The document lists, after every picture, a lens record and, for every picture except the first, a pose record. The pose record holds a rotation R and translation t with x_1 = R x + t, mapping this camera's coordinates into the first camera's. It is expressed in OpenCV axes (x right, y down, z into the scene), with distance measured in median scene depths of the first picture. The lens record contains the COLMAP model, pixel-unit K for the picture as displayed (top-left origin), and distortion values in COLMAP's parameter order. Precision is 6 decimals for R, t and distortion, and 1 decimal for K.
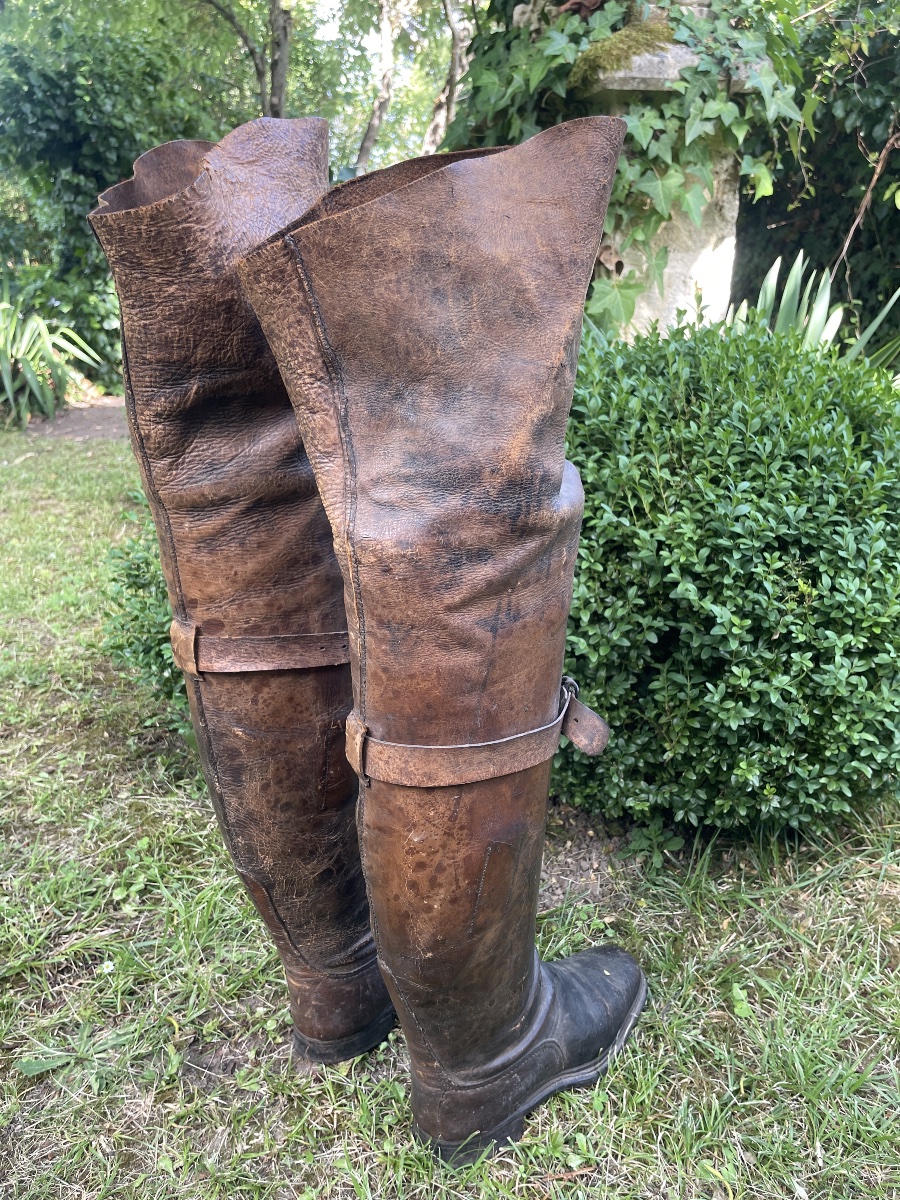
lens RADIAL K [[912.2, 0, 453.1], [0, 912.2, 599.6], [0, 0, 1]] dist [0.042457, -0.061942]
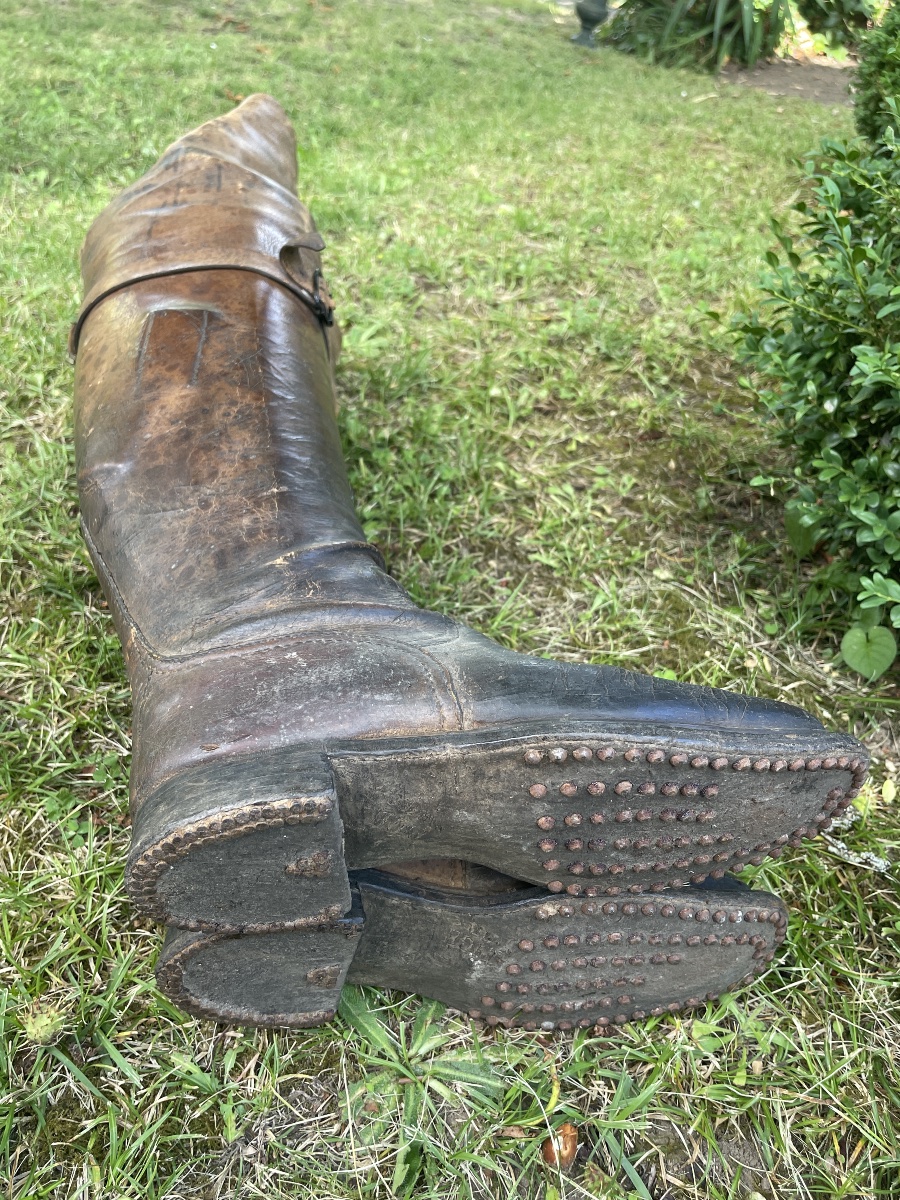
lens RADIAL K [[912.2, 0, 440.9], [0, 912.2, 598.3], [0, 0, 1]] dist [0.042457, -0.061942]
pose [[0.760126, 0.450861, -0.467903, -0.154524], [-0.301852, 0.882698, 0.360179, 0.046302], [0.575408, -0.132544, 0.807055, 0.363950]]
